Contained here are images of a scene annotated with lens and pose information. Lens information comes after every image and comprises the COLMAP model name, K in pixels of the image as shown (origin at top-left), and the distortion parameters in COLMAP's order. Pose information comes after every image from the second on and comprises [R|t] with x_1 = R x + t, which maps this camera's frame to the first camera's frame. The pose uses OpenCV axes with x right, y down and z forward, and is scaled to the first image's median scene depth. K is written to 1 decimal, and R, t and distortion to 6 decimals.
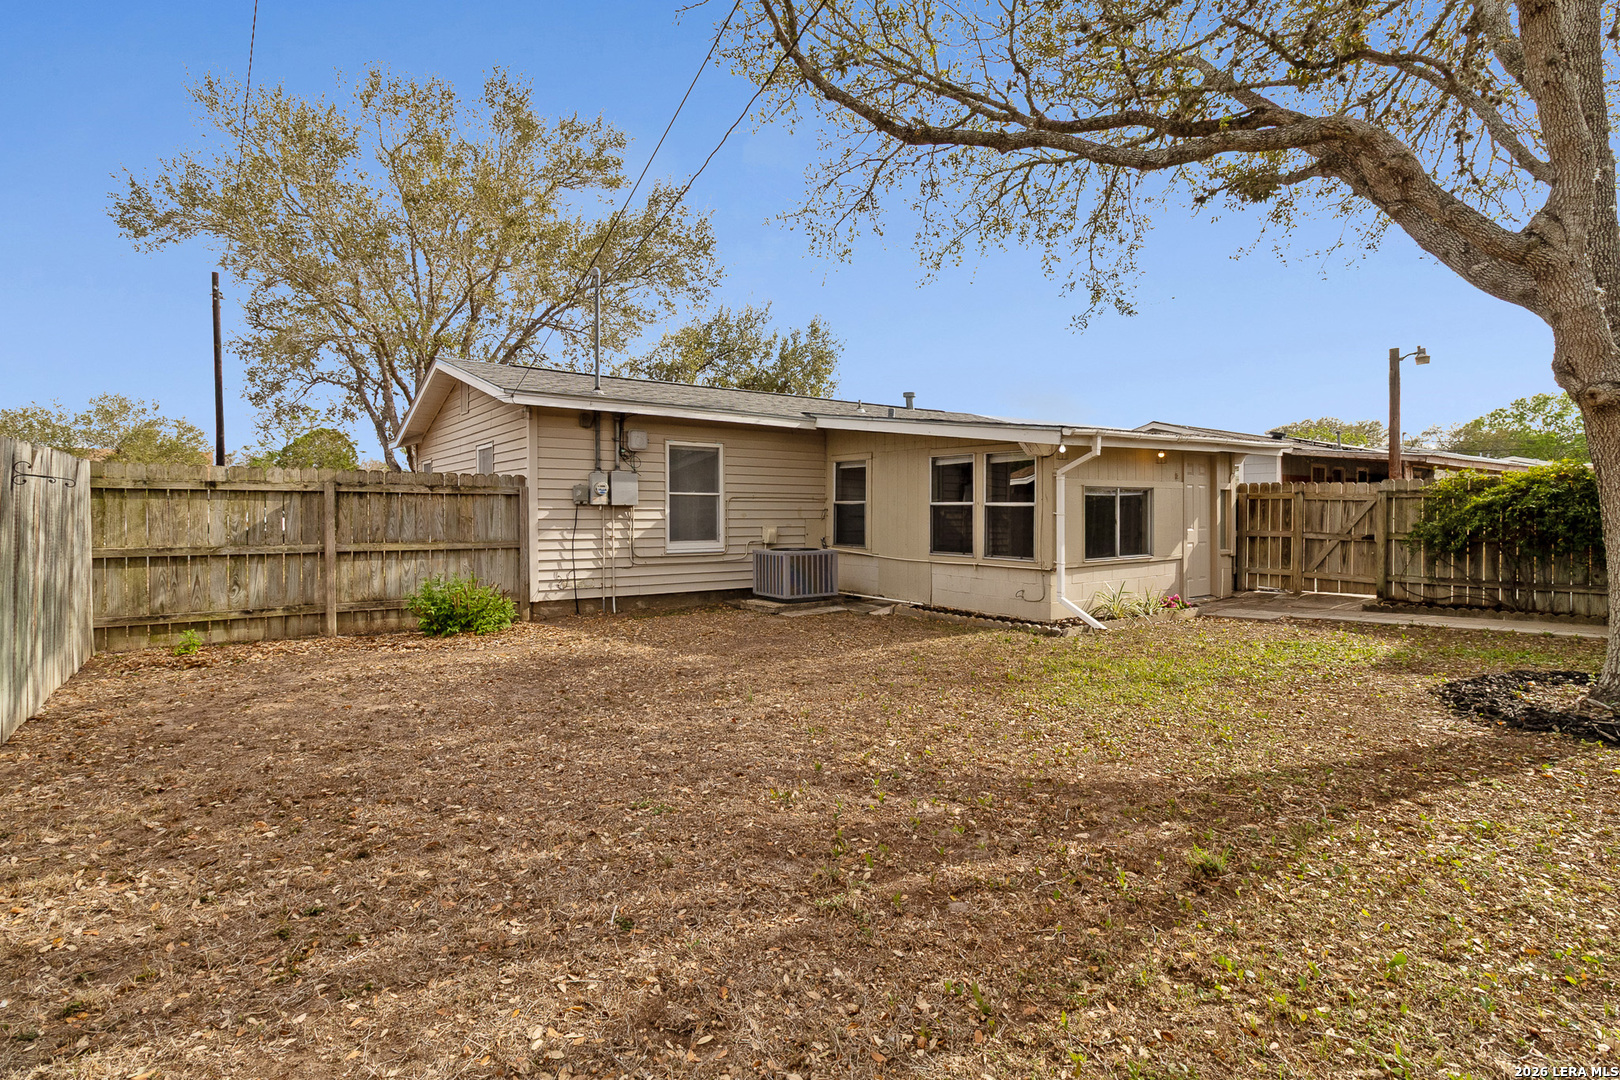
lens RADIAL K [[765.0, 0, 812.8], [0, 765.0, 508.9], [0, 0, 1]] dist [0.001620, 0.000381]
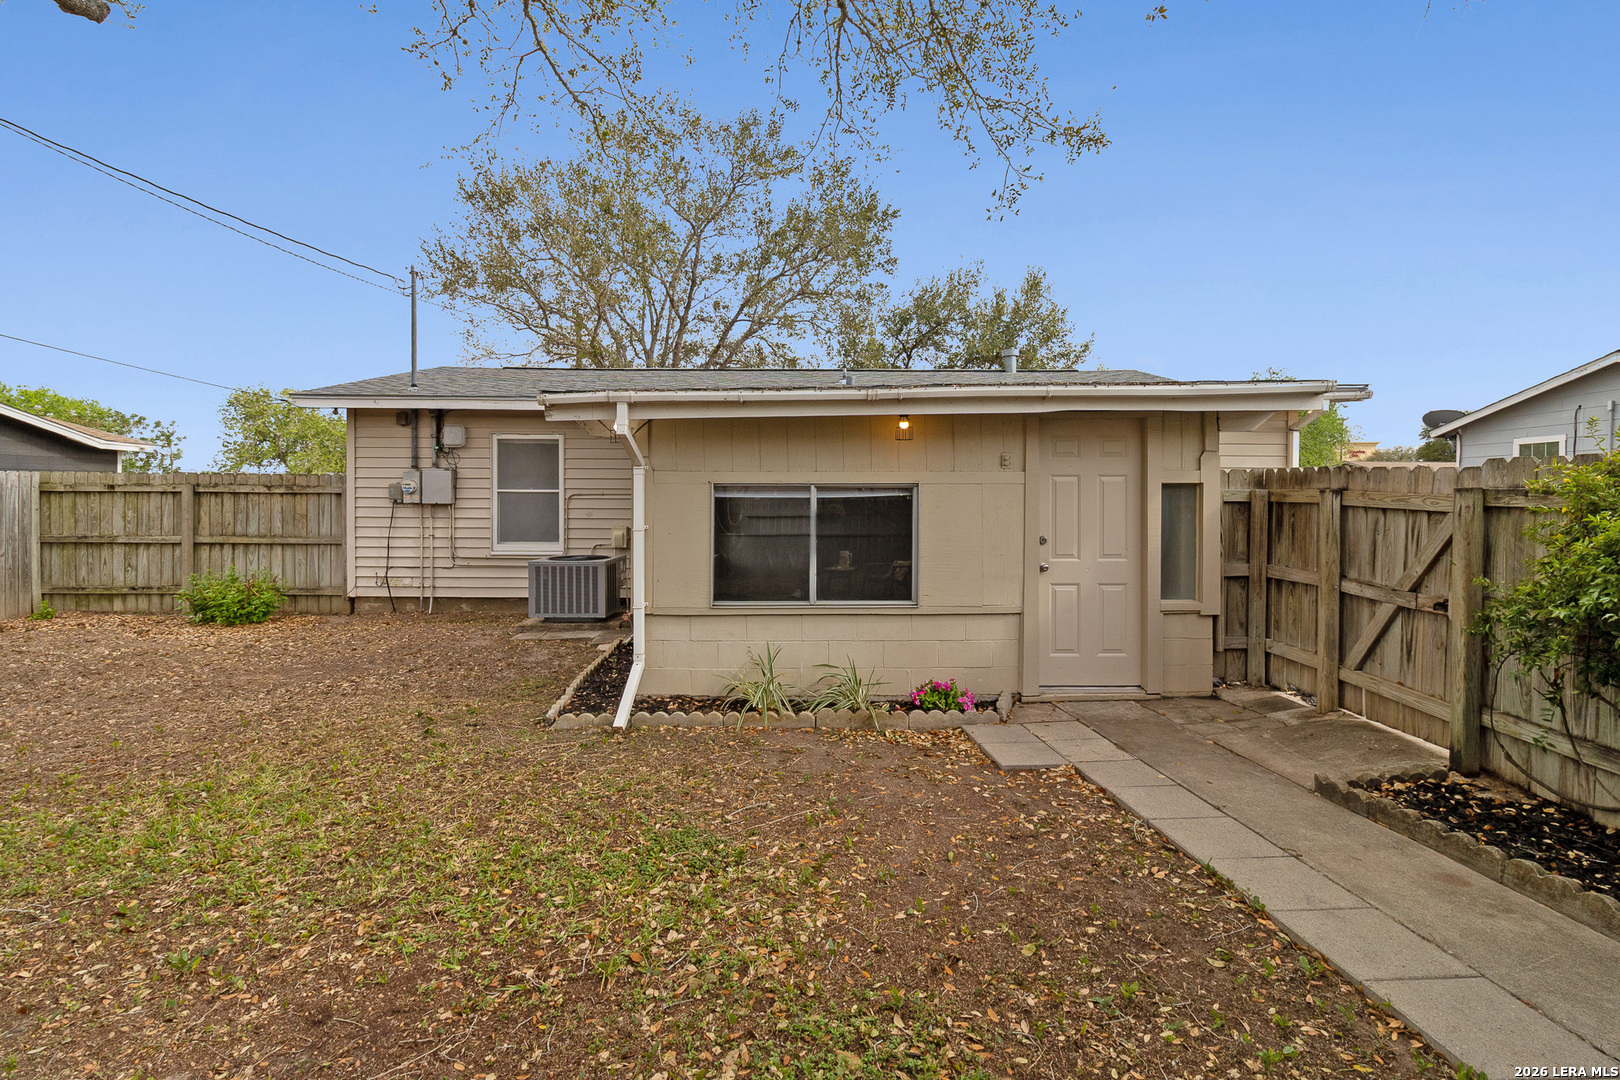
lens RADIAL K [[747.9, 0, 806.4], [0, 747.9, 494.2], [0, 0, 1]] dist [0.000683, -0.000017]
pose [[0.820956, 0.003500, -0.570981, 0.686771], [-0.002930, 0.999994, 0.001917, -0.020131], [0.570985, 0.000099, 0.820961, 0.495487]]
